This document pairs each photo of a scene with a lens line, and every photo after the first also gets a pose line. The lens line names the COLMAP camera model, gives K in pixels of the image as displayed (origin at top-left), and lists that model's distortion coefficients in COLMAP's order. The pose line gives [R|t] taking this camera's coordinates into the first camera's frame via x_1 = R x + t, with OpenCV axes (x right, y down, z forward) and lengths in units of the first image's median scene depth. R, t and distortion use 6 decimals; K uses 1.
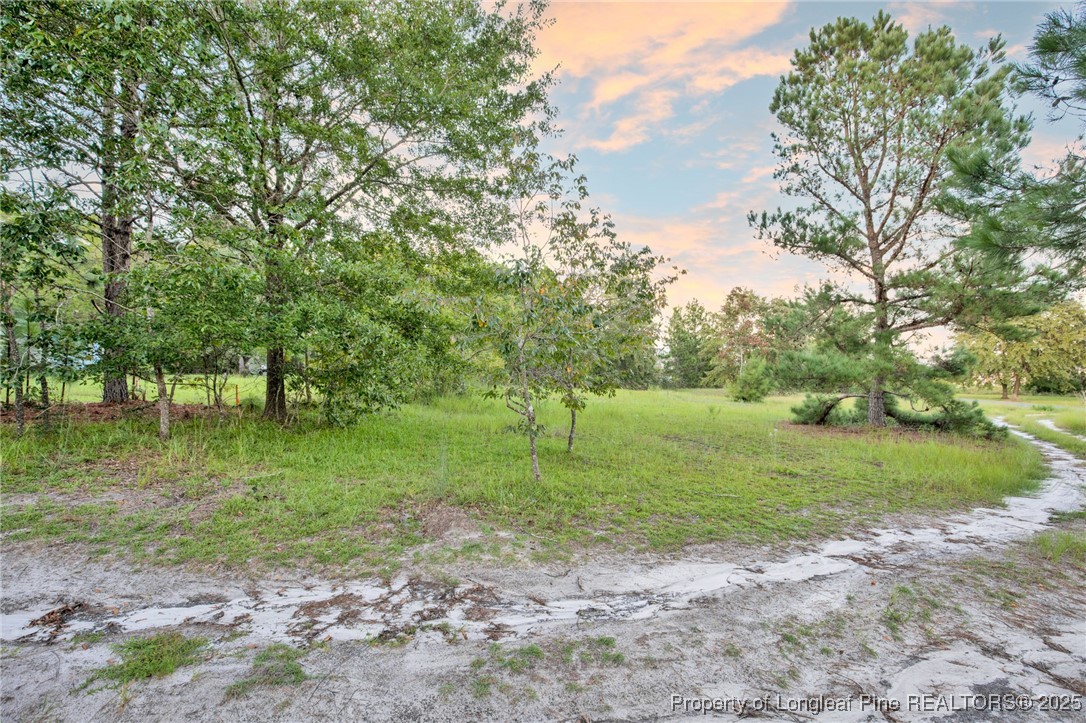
lens RADIAL K [[491.5, 0, 543.0], [0, 491.5, 361.5], [0, 0, 1]] dist [-0.002142, -0.000234]
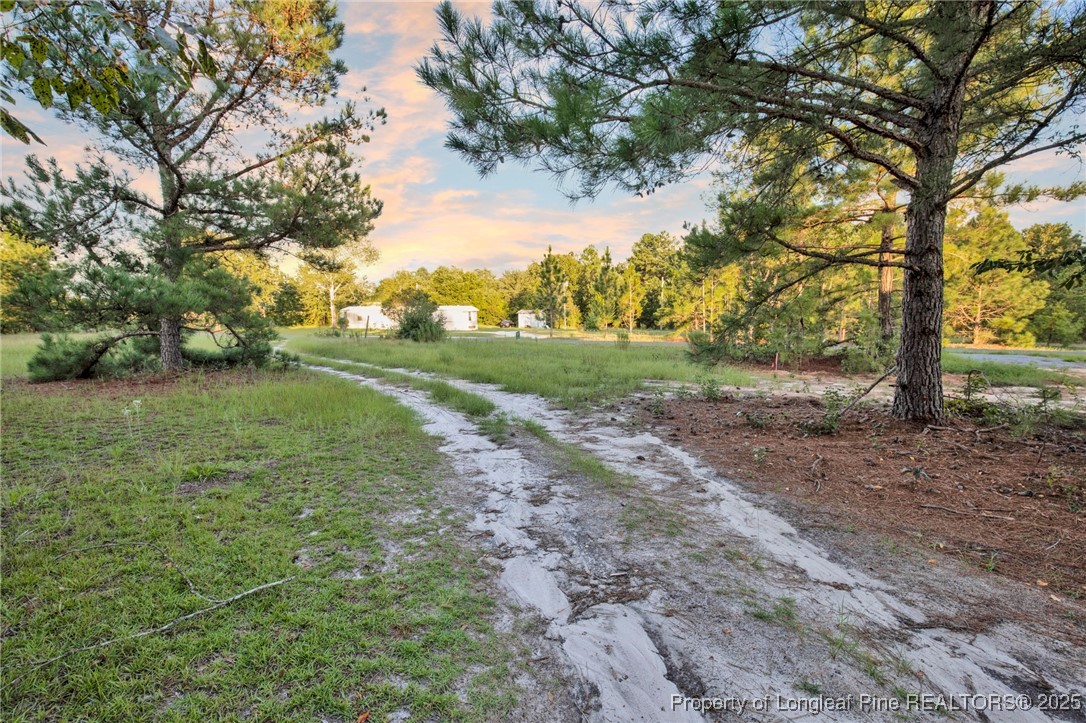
lens RADIAL K [[491.5, 0, 543.0], [0, 491.5, 361.5], [0, 0, 1]] dist [-0.002142, -0.000234]
pose [[0.169223, -0.110161, 0.979402, 0.011804], [-0.028119, 0.992790, 0.116525, 0.008718], [-0.985177, -0.047258, 0.164905, 0.277815]]
